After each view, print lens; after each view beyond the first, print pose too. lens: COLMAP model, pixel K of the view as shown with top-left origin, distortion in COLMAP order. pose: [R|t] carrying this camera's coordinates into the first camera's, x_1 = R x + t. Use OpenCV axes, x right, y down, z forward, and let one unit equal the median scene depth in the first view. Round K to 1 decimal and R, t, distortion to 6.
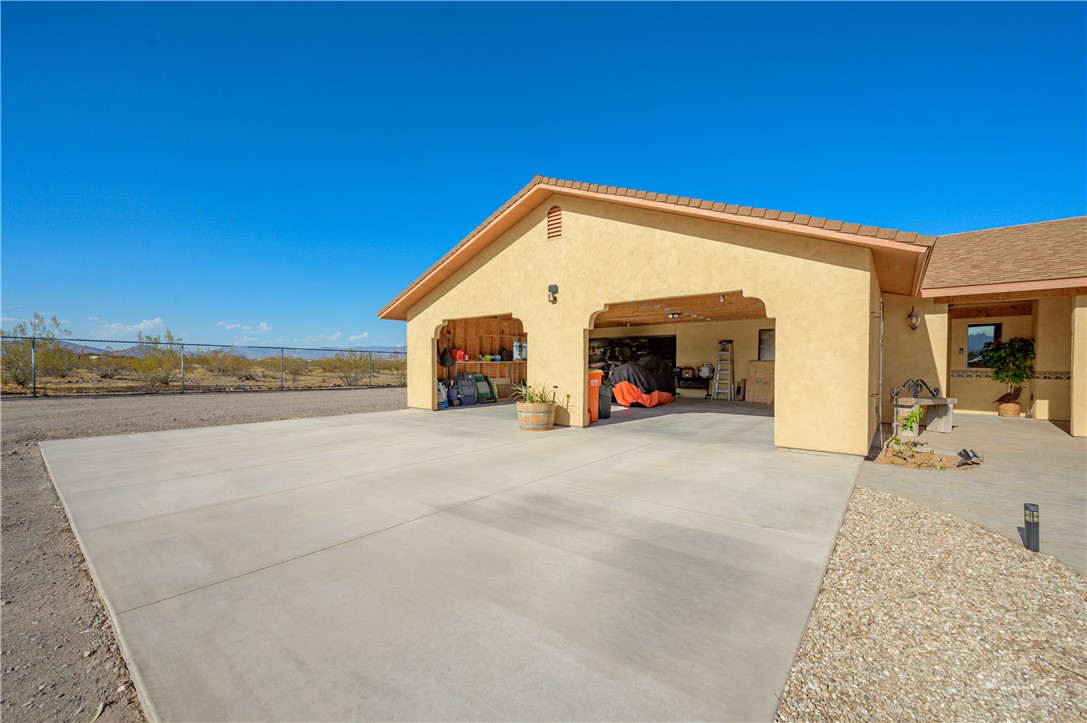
lens RADIAL K [[435.6, 0, 542.2], [0, 435.6, 373.9], [0, 0, 1]] dist [-0.001165, -0.000033]
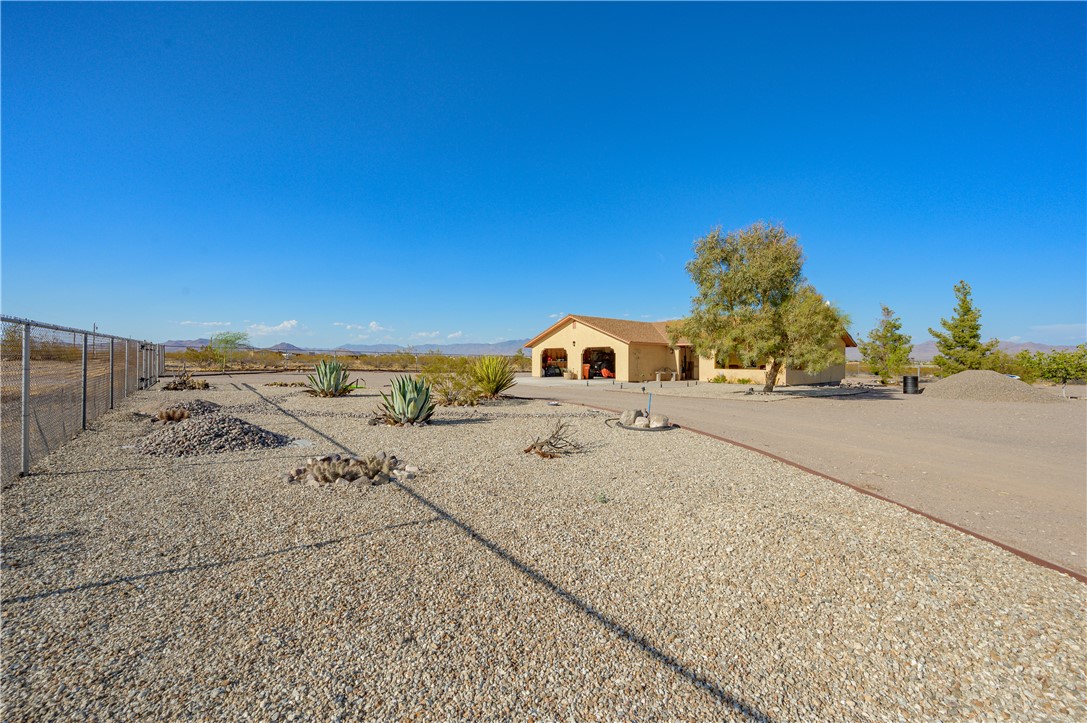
lens RADIAL K [[427.9, 0, 543.4], [0, 427.9, 357.7], [0, 0, 1]] dist [-0.000459, 0.000172]
pose [[0.979904, 0.003259, -0.199445, 0.499240], [-0.008912, 0.999583, -0.027452, 0.038095], [0.199272, 0.028678, 0.979524, -2.629864]]
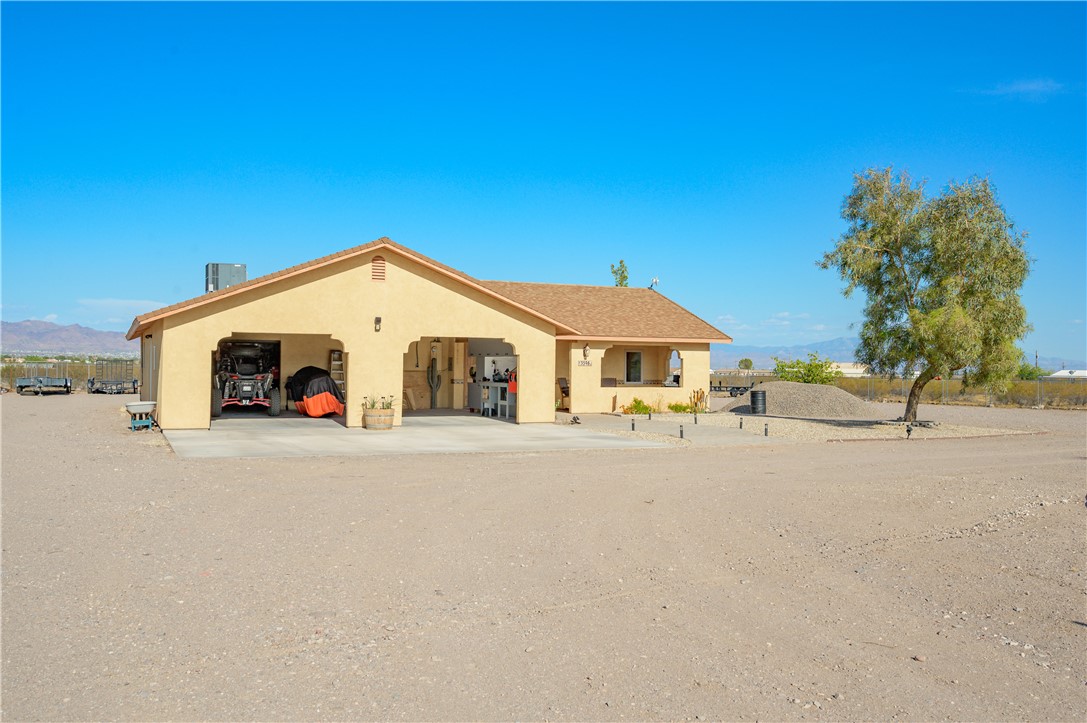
lens RADIAL K [[941.1, 0, 542.7], [0, 941.1, 355.1], [0, 0, 1]] dist [-0.004521, -0.000291]
pose [[0.444176, 0.011736, 0.895863, -2.236885], [0.008927, 0.999807, -0.017524, -0.040016], [-0.895895, 0.015781, 0.443986, -0.659661]]
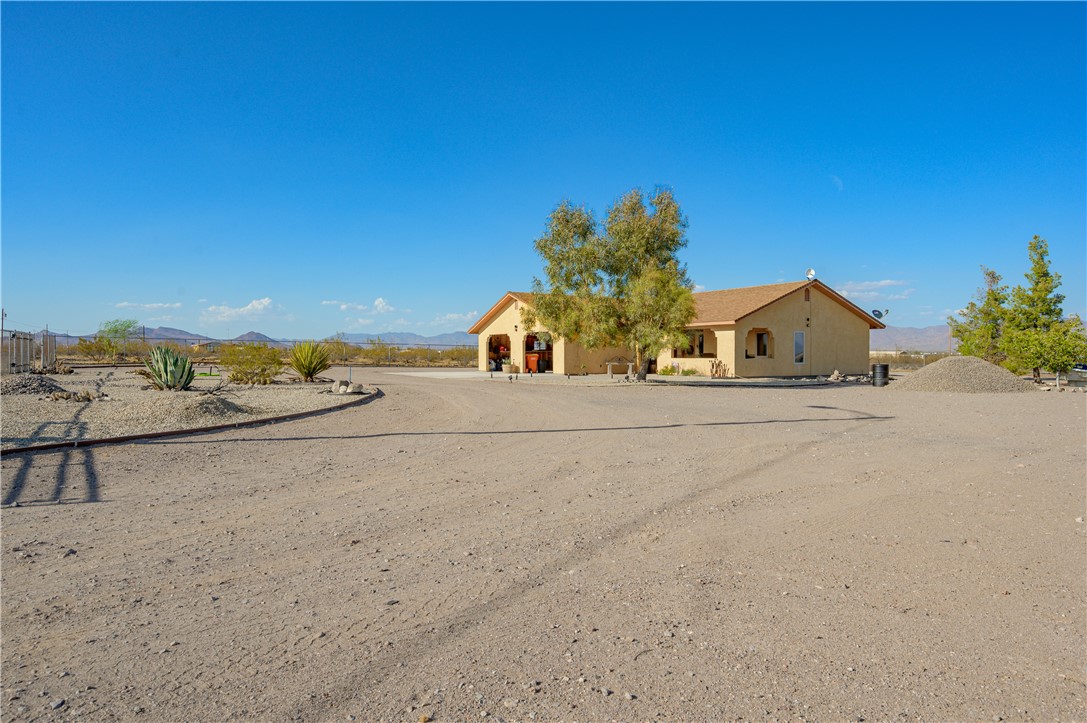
lens RADIAL K [[680.9, 0, 543.5], [0, 680.9, 361.5], [0, 0, 1]] dist [-0.004601, -0.001160]
pose [[0.942208, 0.001936, -0.335023, 1.751923], [-0.006490, 0.999901, -0.012474, 0.097585], [0.334965, 0.013927, 0.942127, -3.289796]]
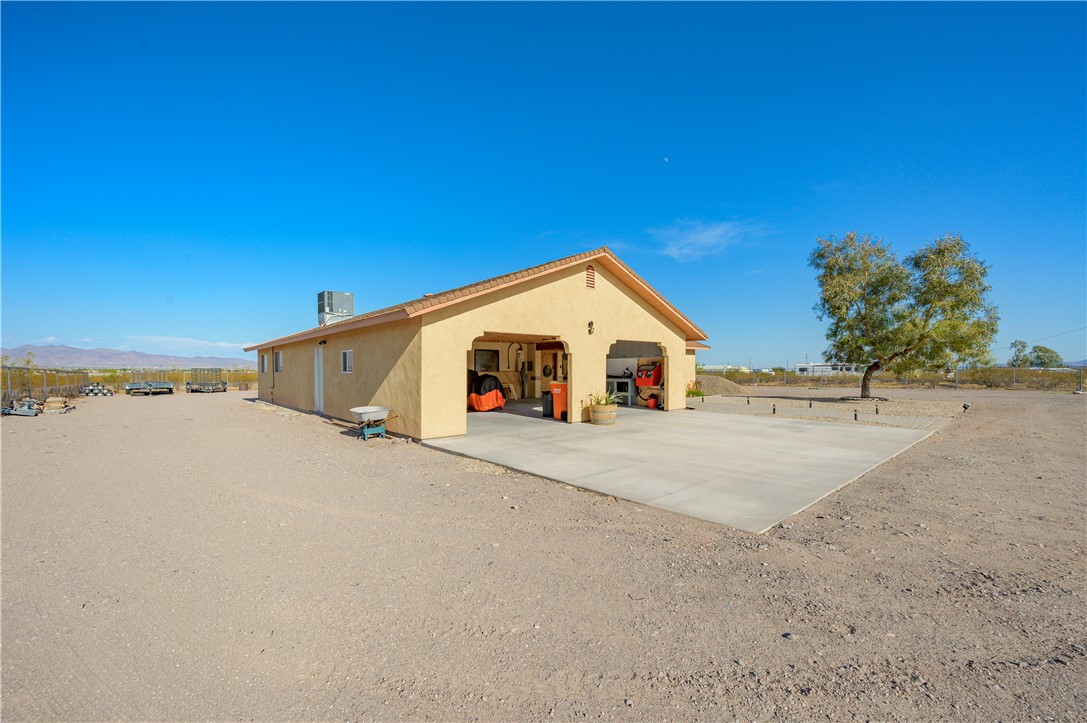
lens RADIAL K [[438.2, 0, 538.3], [0, 438.2, 367.0], [0, 0, 1]] dist [-0.000044, 0.000011]
pose [[0.174688, 0.000842, 0.984623, -1.394376], [0.025712, 0.999655, -0.005417, -0.053718], [-0.984288, 0.026263, 0.174606, 0.926381]]
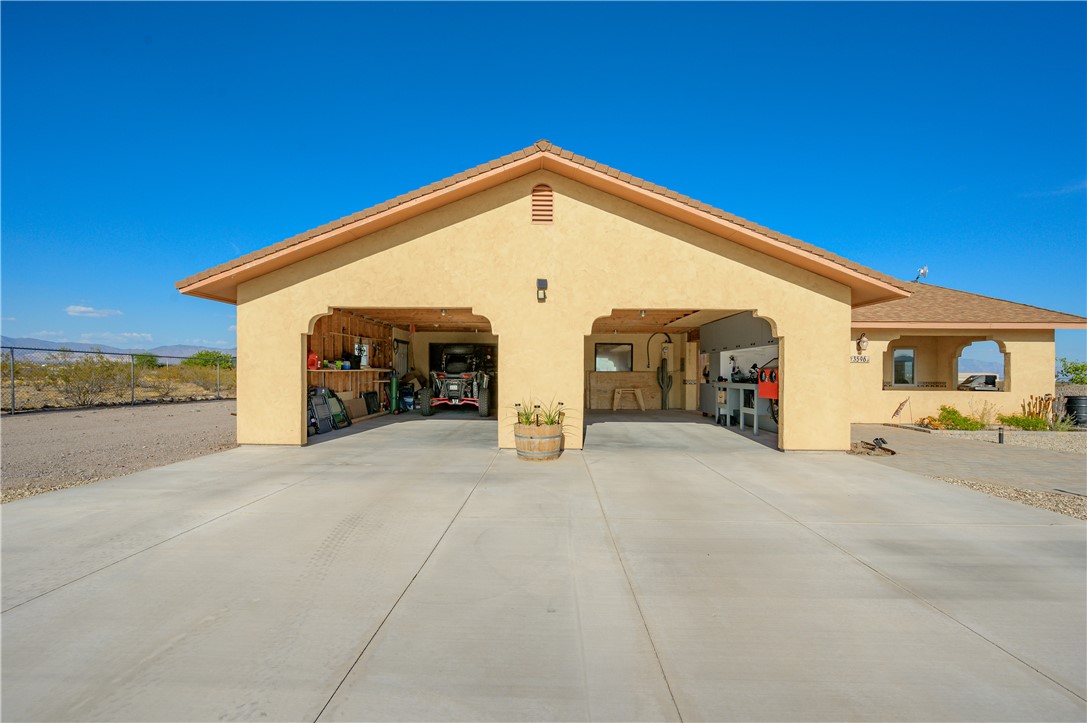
lens RADIAL K [[437.3, 0, 541.7], [0, 437.3, 375.0], [0, 0, 1]] dist [-0.001443, -0.000059]
pose [[0.786978, 0.002327, 0.616977, -0.482806], [0.006334, 0.999910, -0.011850, -0.014059], [-0.616949, 0.013234, 0.786892, 0.355492]]
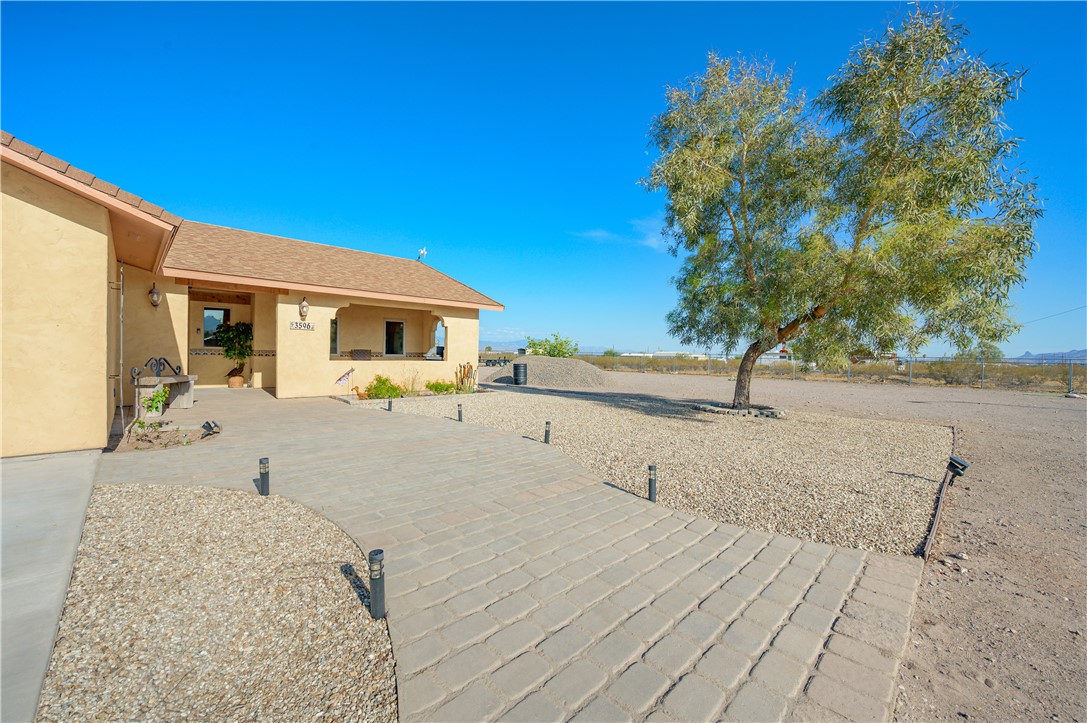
lens RADIAL K [[427.9, 0, 543.4], [0, 427.9, 357.7], [0, 0, 1]] dist [-0.000459, 0.000172]
pose [[0.118152, -0.013047, 0.992910, 0.002929], [-0.001409, 0.999910, 0.013307, -0.001805], [-0.992994, -0.002971, 0.118123, 0.021533]]
